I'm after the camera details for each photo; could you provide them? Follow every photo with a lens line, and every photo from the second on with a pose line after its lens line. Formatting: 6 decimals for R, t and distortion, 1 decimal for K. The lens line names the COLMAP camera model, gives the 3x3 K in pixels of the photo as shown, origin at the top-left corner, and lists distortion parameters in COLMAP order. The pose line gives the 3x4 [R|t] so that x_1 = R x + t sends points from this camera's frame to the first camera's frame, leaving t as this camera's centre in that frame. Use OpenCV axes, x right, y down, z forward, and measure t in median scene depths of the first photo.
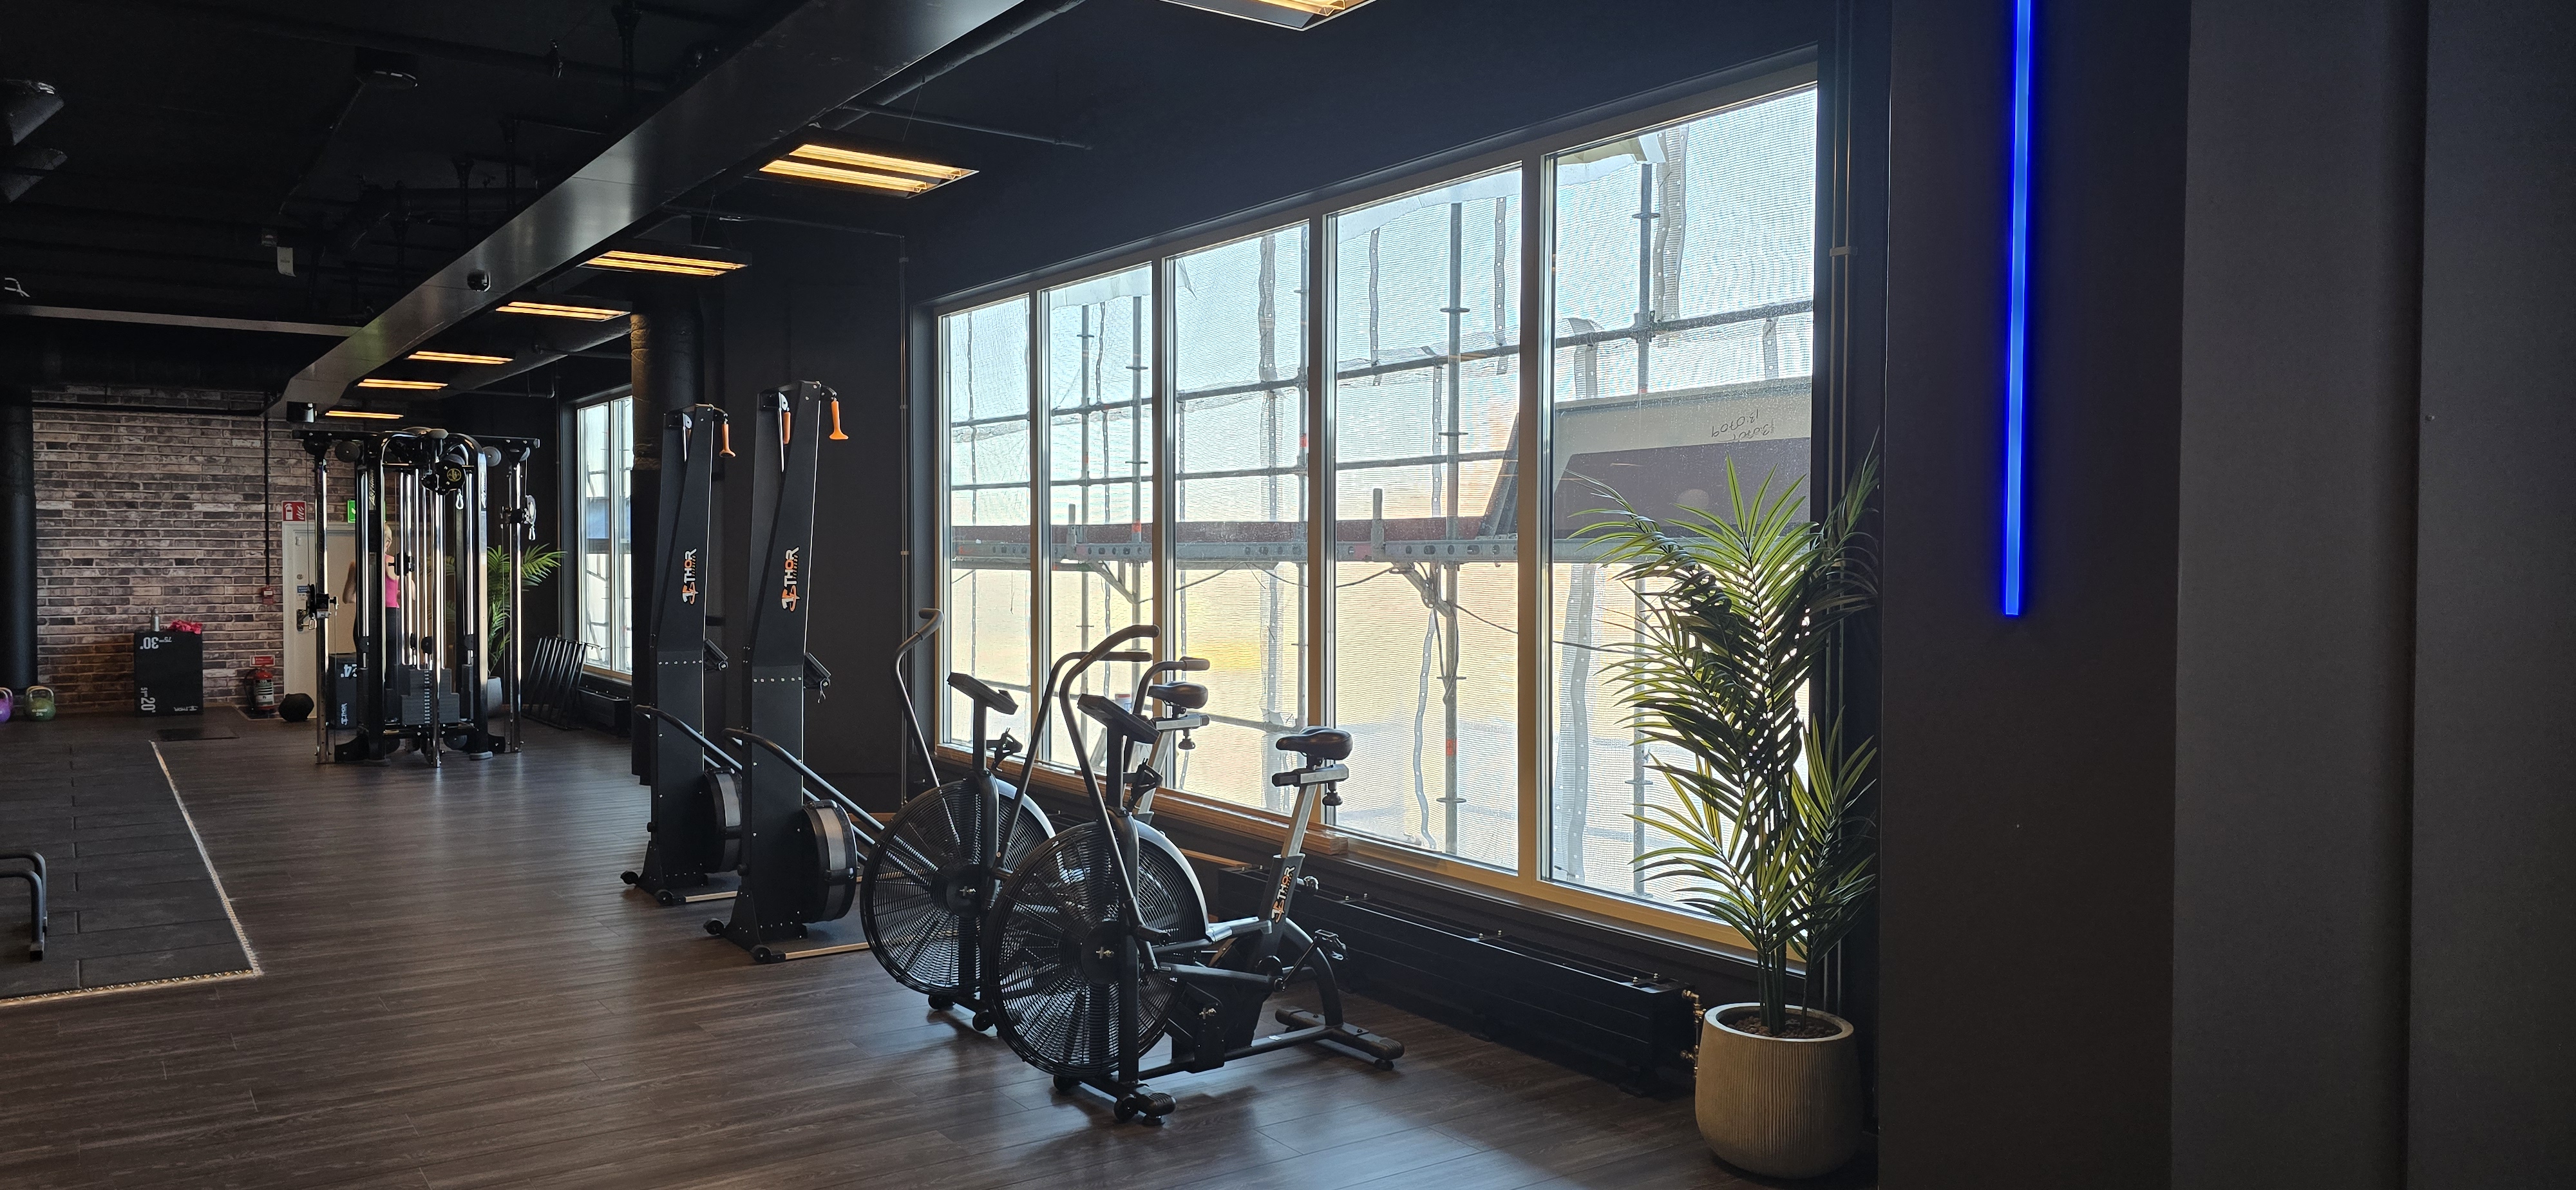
lens RADIAL K [[1710.6, 0, 1274.6], [0, 1710.6, 581.5], [0, 0, 1]] dist [0.003013, 0.000551]
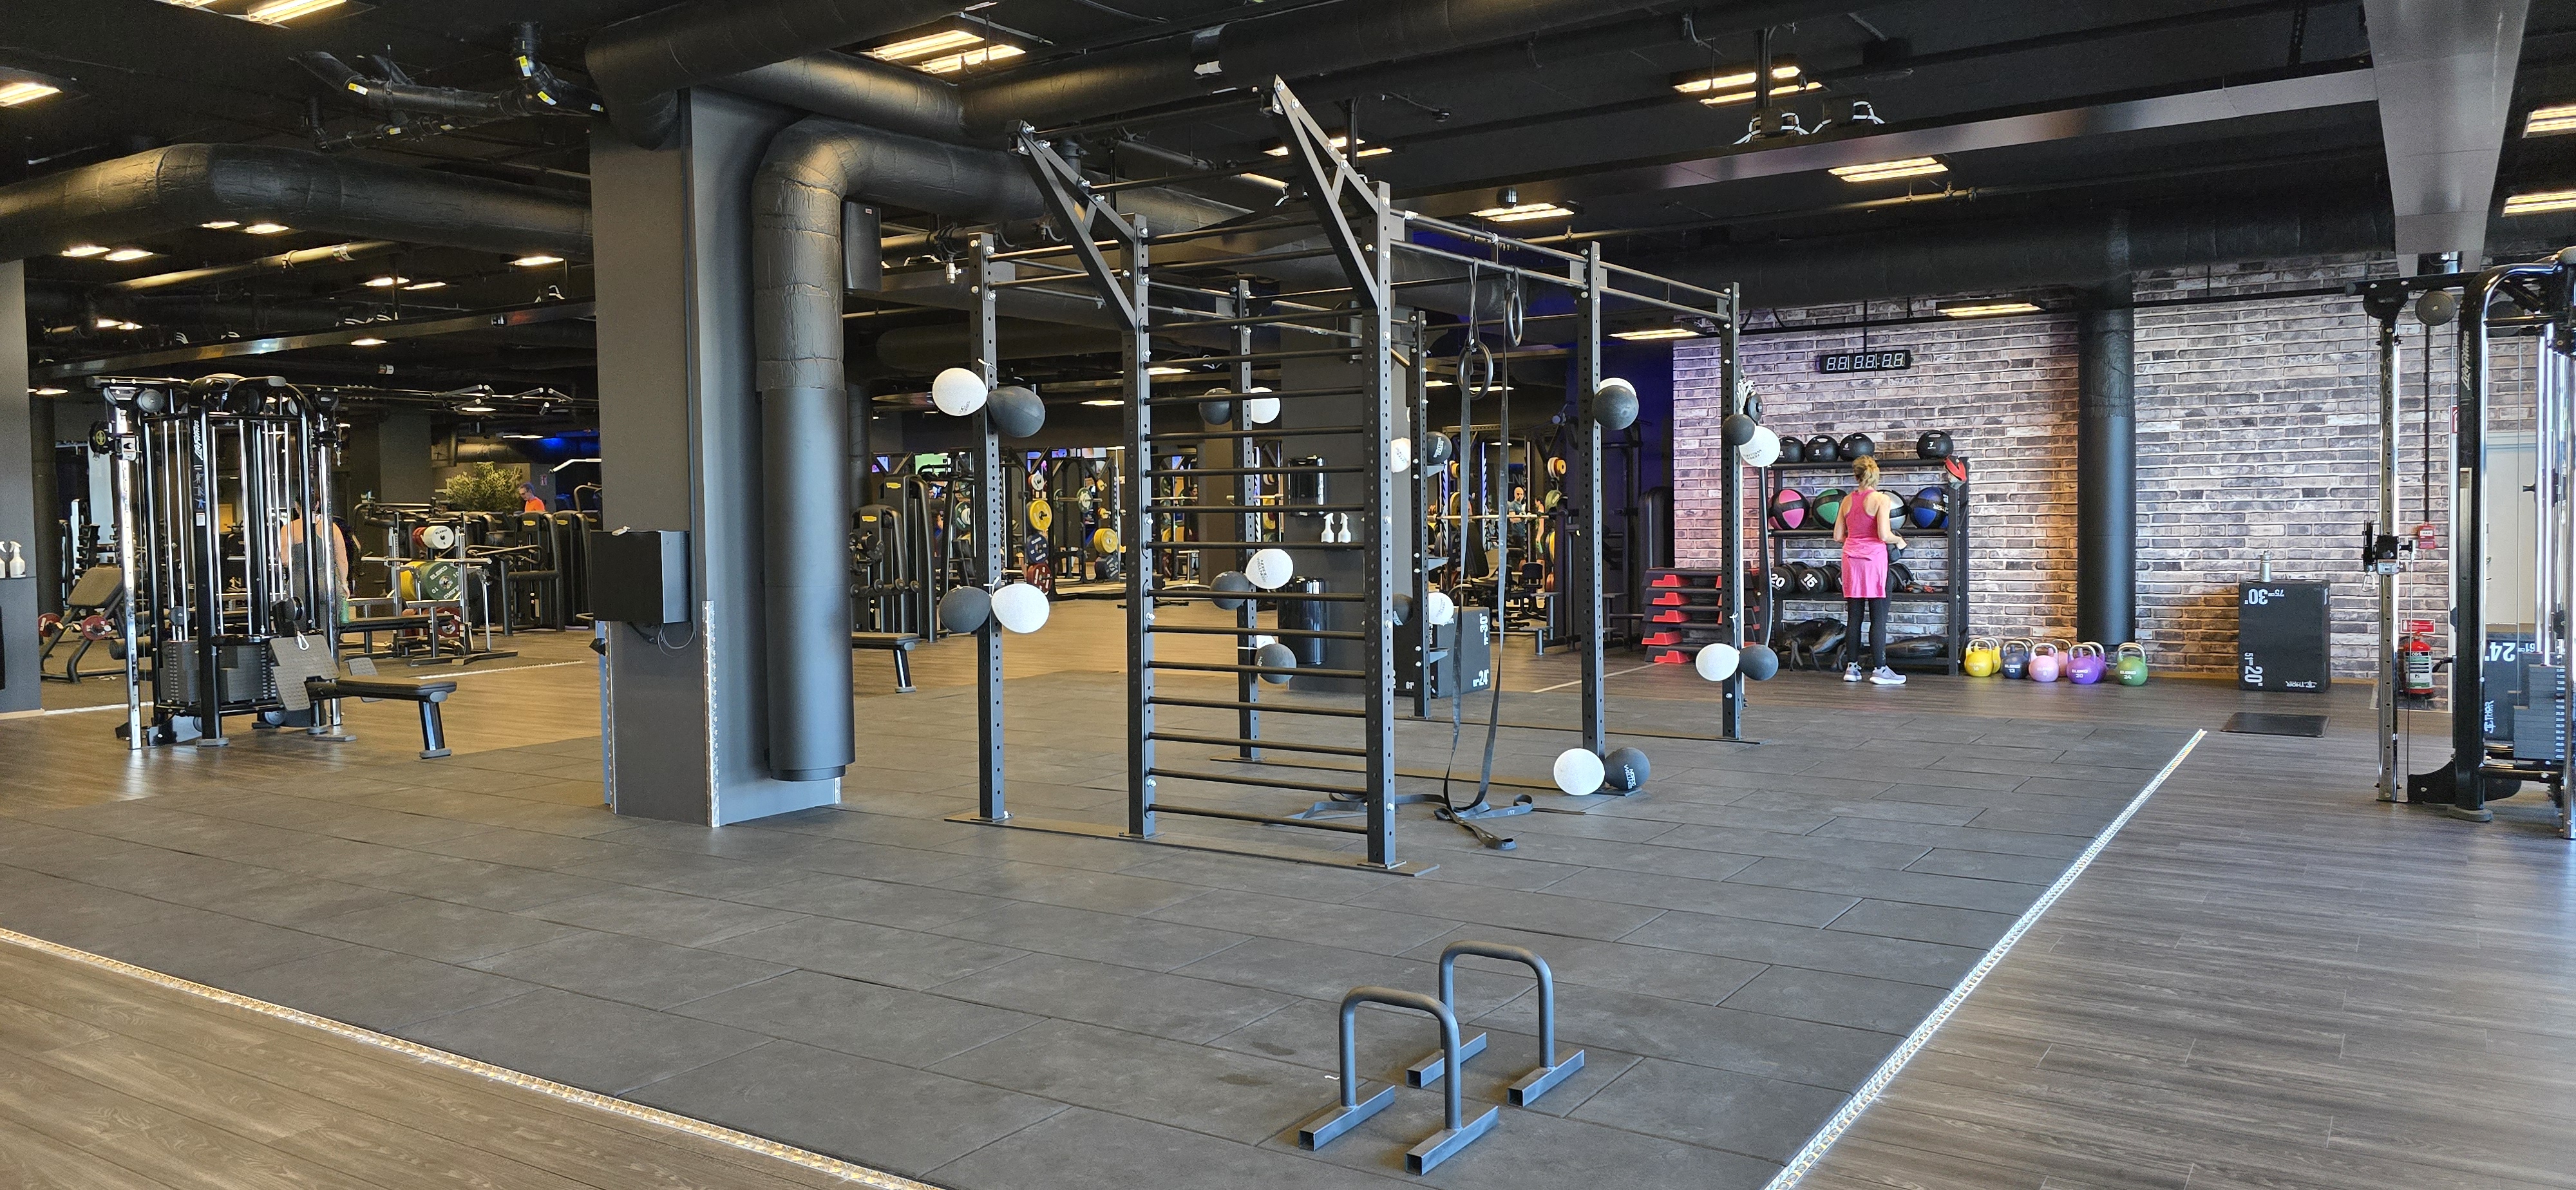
lens RADIAL K [[1710.6, 0, 1274.6], [0, 1710.6, 581.5], [0, 0, 1]] dist [0.003013, 0.000551]
pose [[0.352898, 0.031099, -0.935145, -0.082019], [0.001987, 0.999420, 0.033987, 0.001424], [0.935660, -0.013851, 0.352632, 0.298355]]
